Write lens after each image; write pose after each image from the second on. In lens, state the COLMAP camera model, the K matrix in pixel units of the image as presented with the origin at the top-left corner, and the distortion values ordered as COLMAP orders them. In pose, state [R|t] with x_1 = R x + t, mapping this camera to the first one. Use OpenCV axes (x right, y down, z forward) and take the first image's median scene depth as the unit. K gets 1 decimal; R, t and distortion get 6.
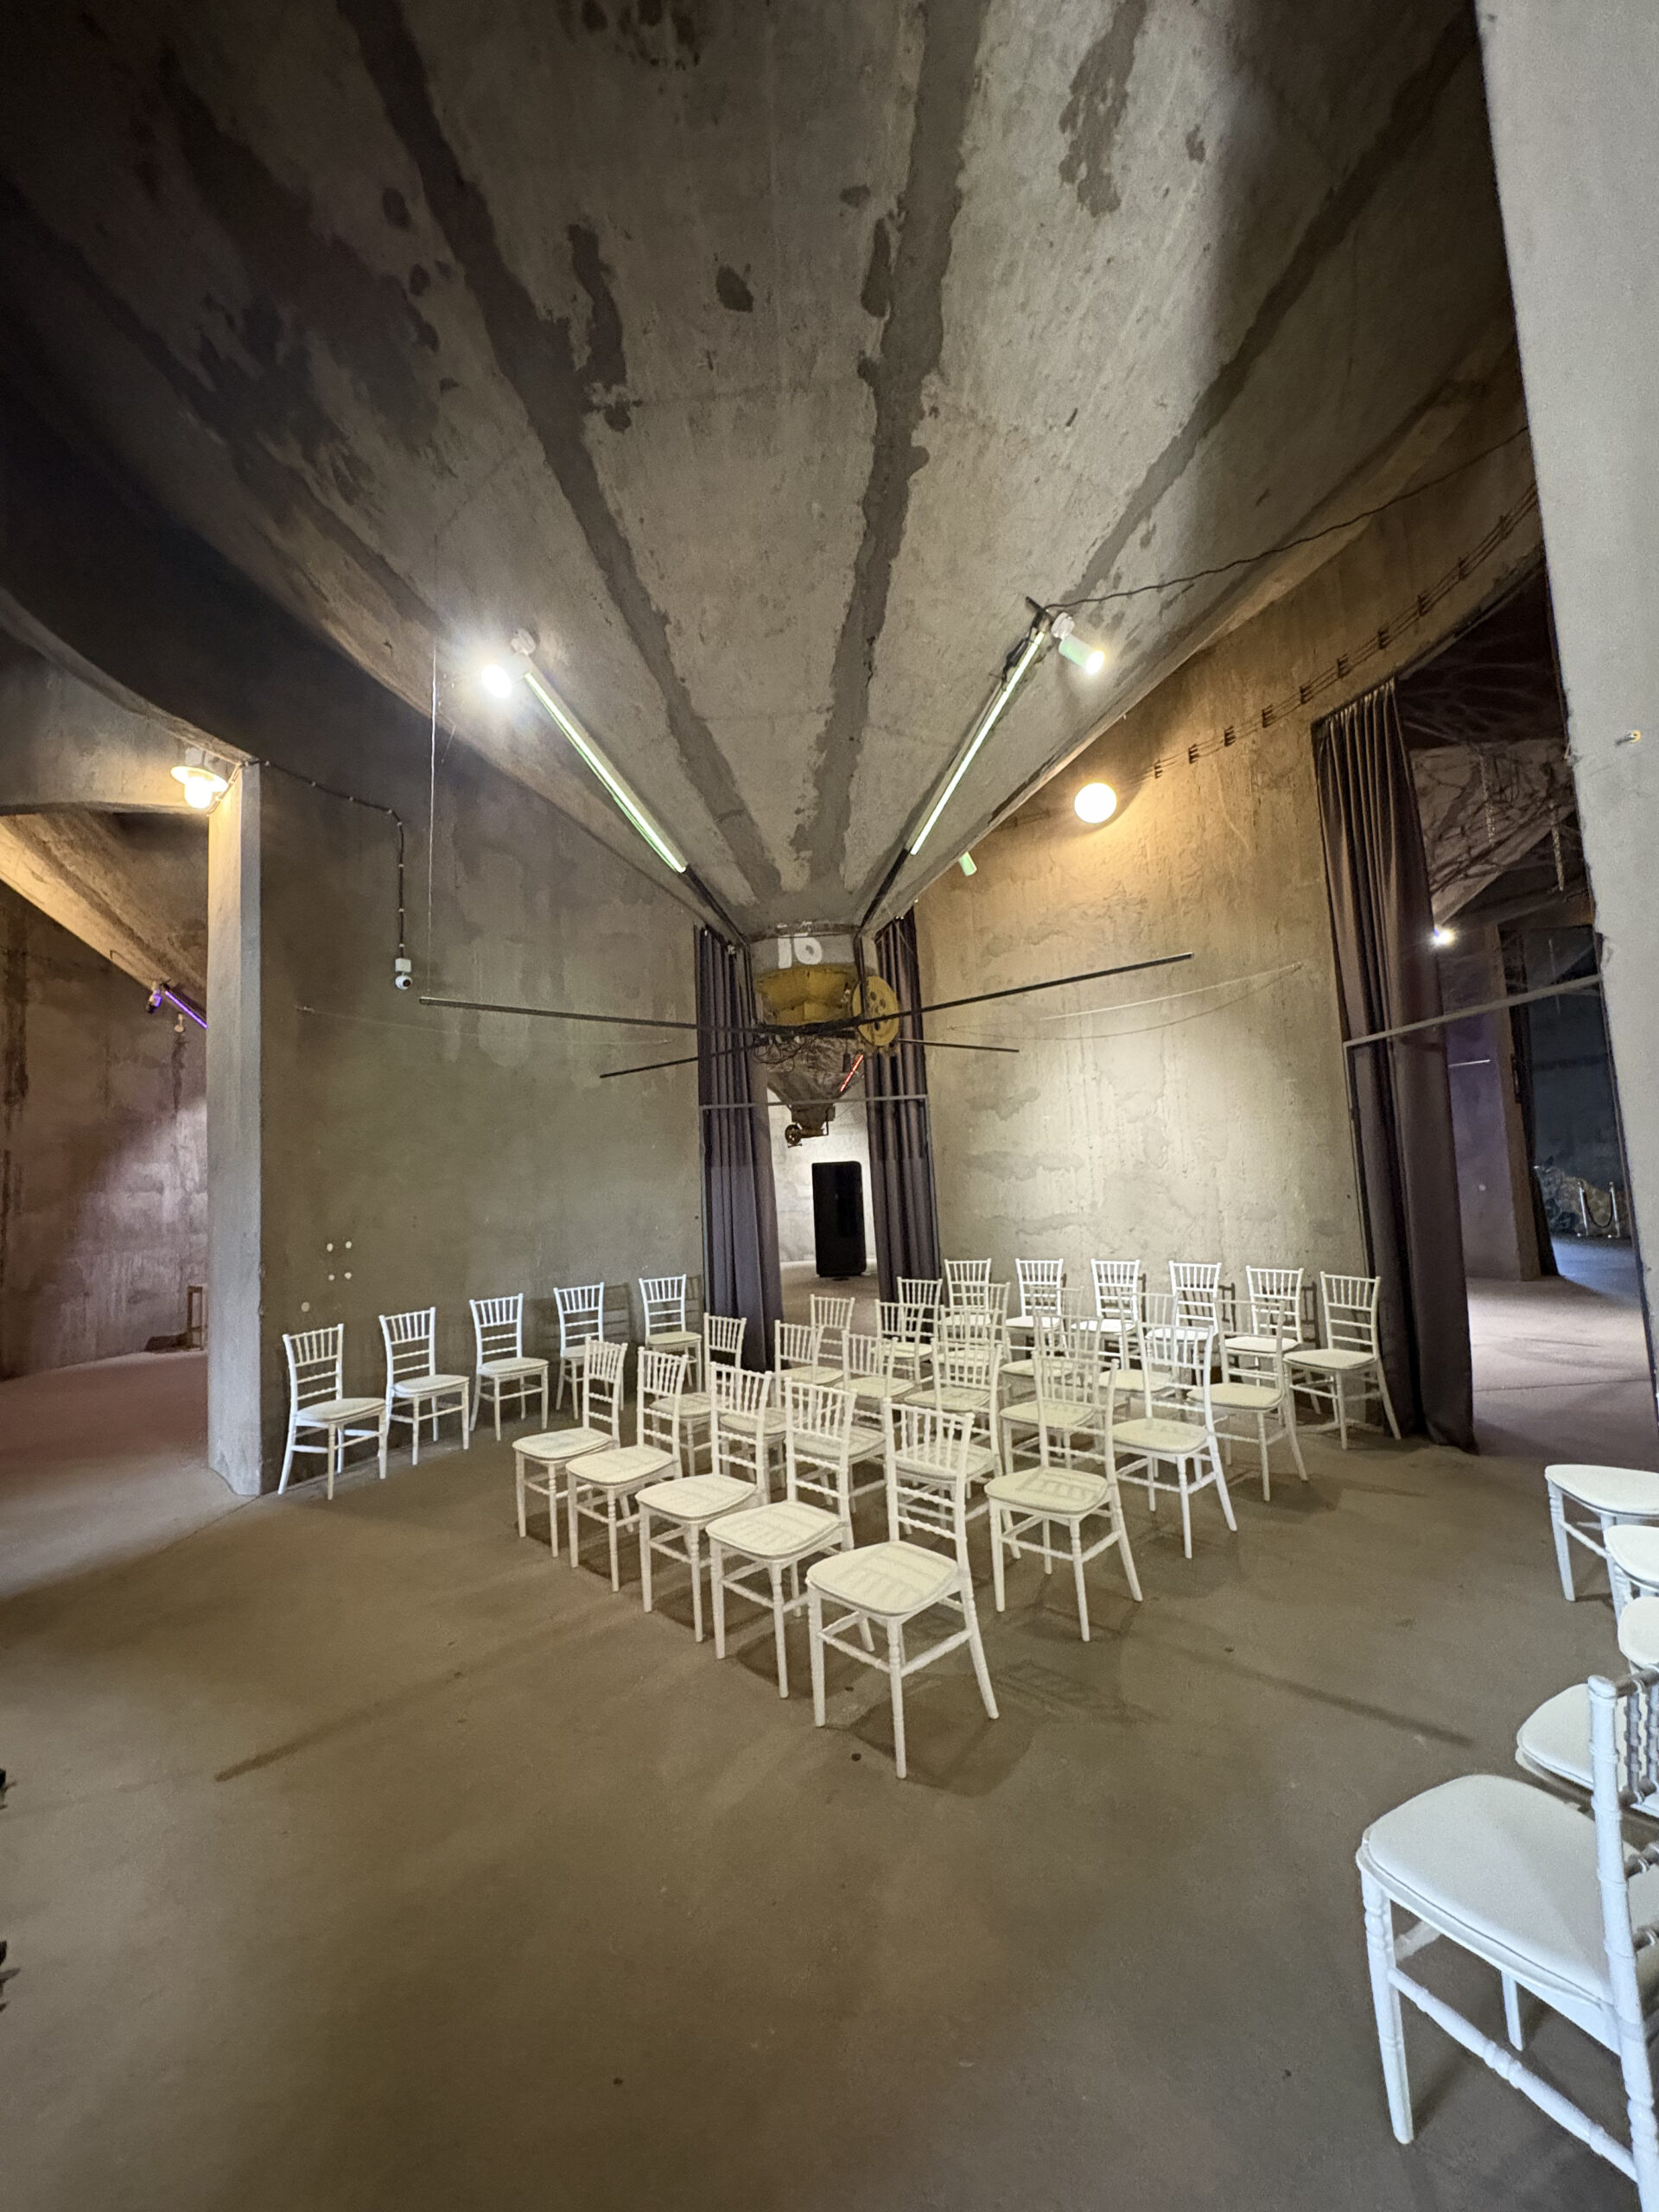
lens RADIAL K [[873.5, 0, 831.5], [0, 873.5, 1103.4], [0, 0, 1]] dist [-0.000924, -0.000047]
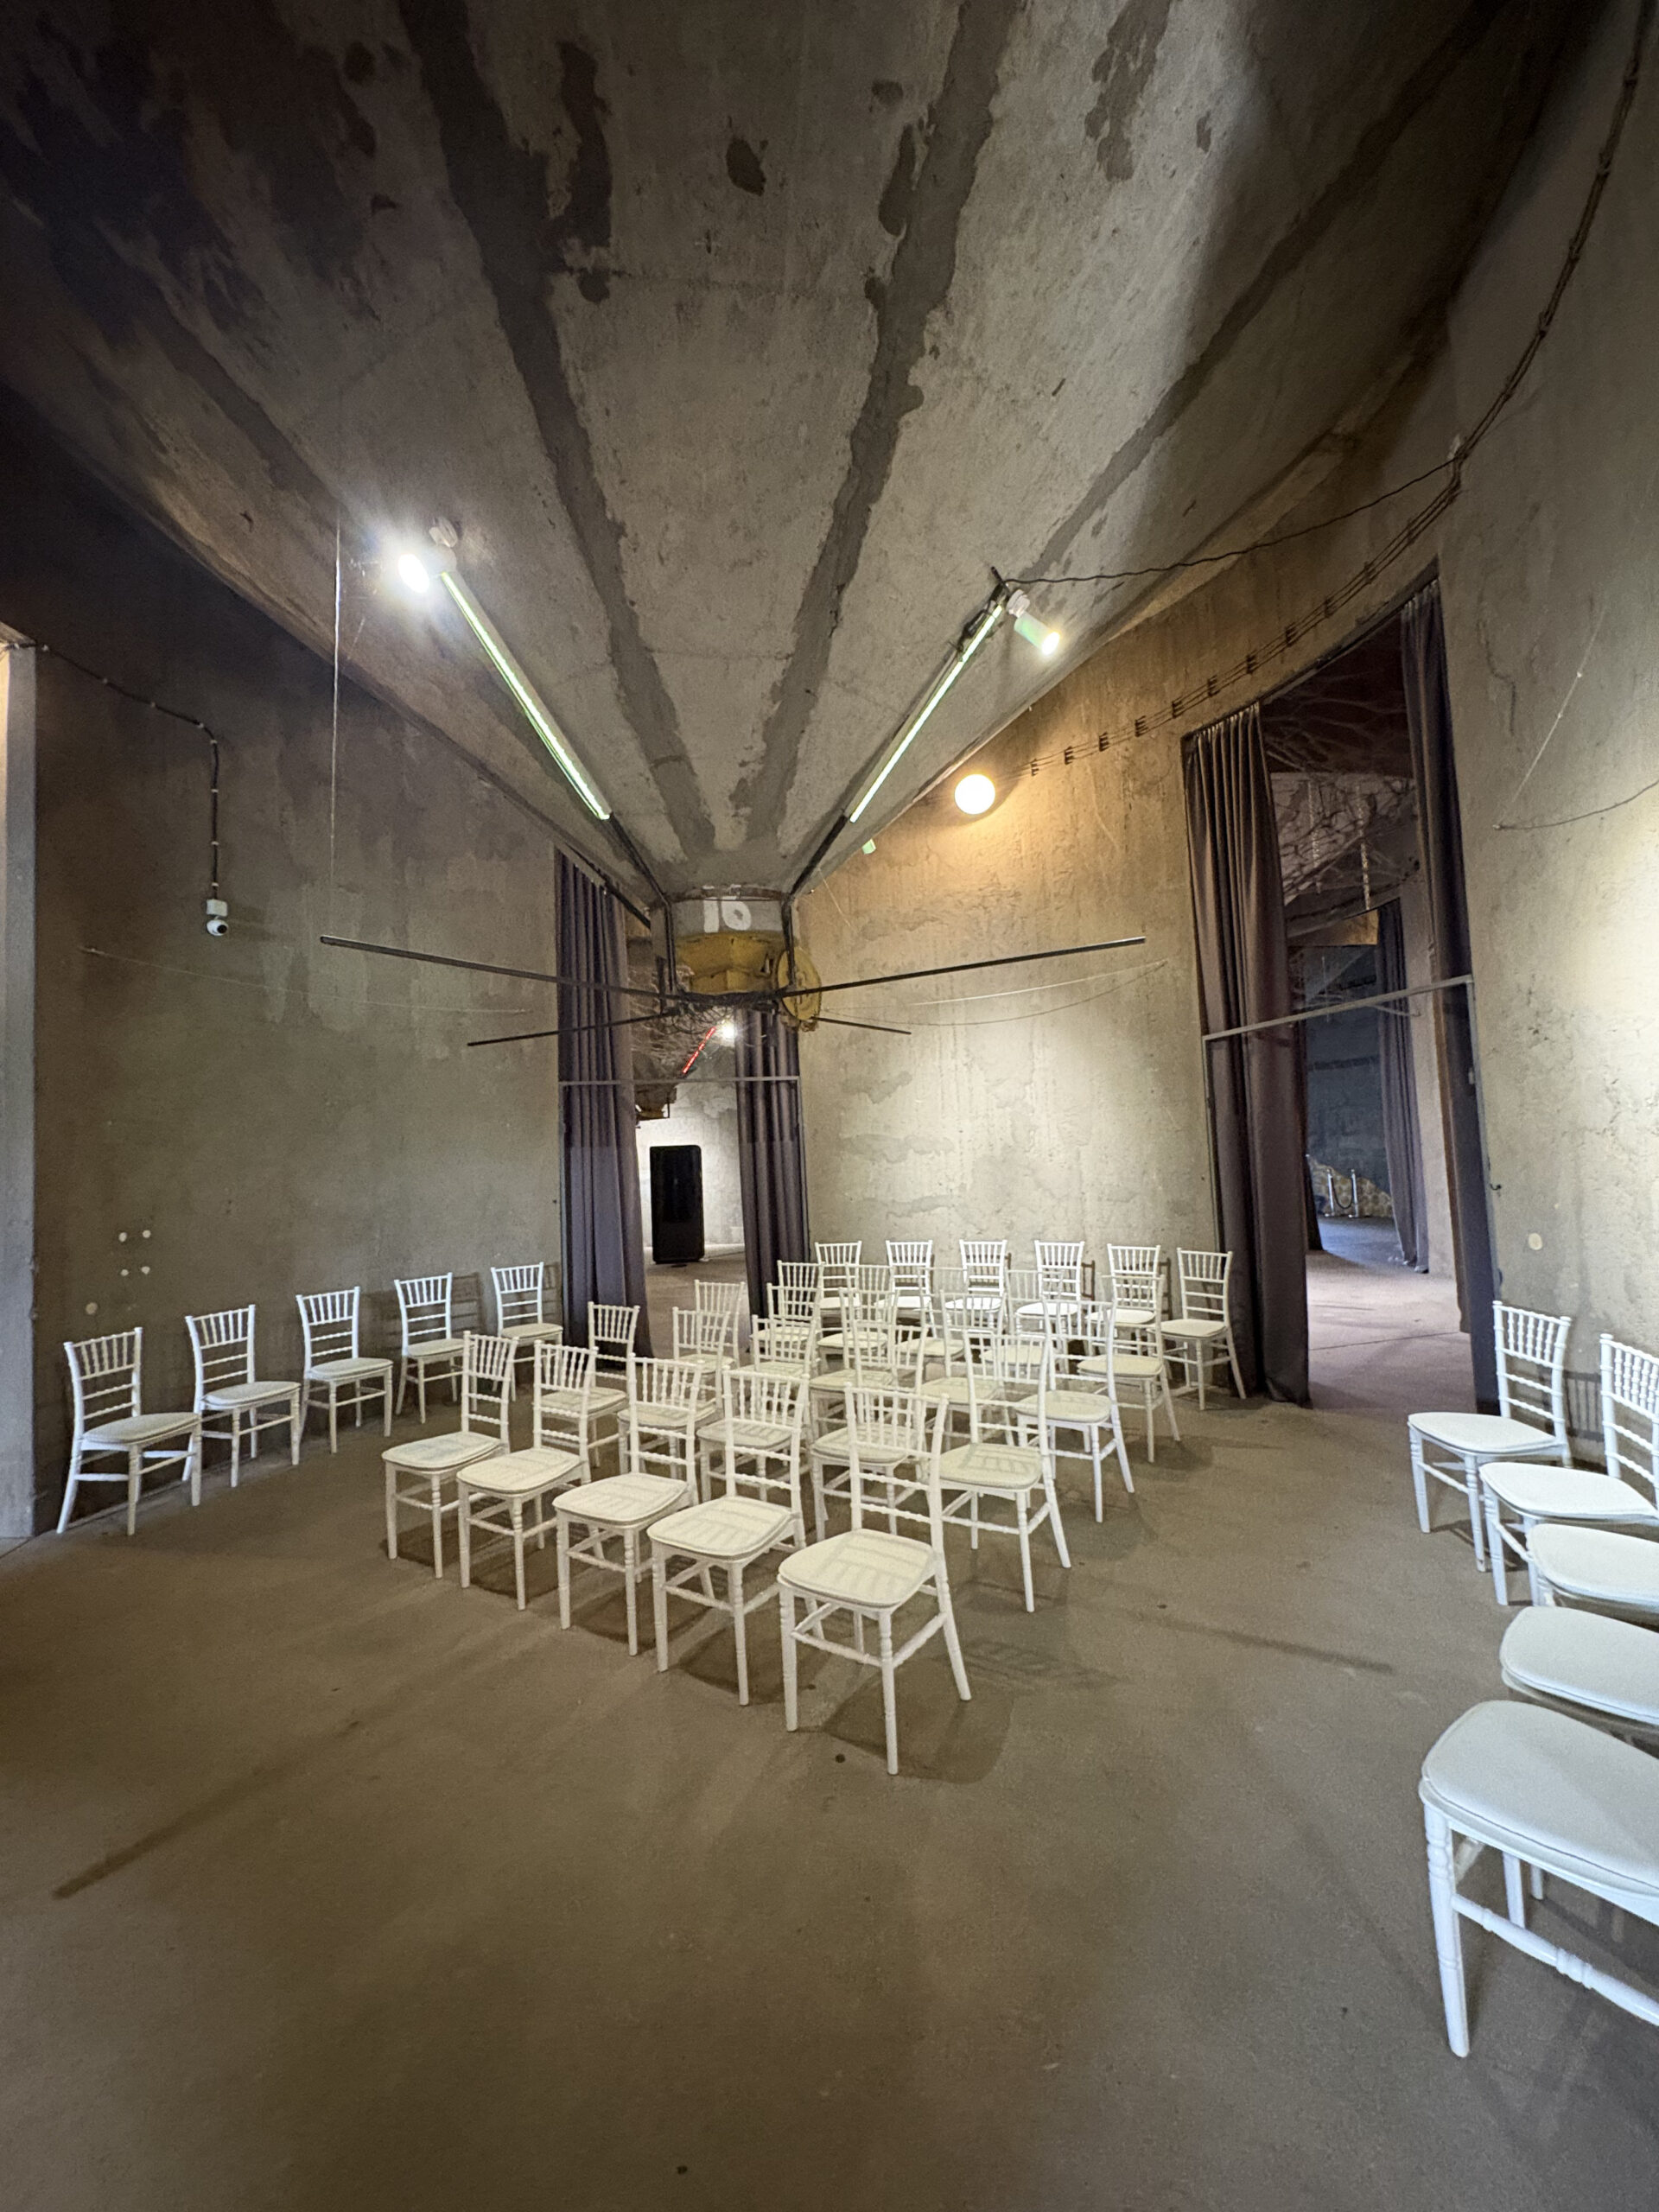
lens RADIAL K [[873.5, 0, 831.5], [0, 873.5, 1103.4], [0, 0, 1]] dist [-0.000924, -0.000047]
pose [[0.977588, 0.019667, 0.209606, -0.119050], [-0.022811, 0.999660, 0.012594, 0.014018], [-0.209287, -0.017093, 0.977705, 0.051066]]
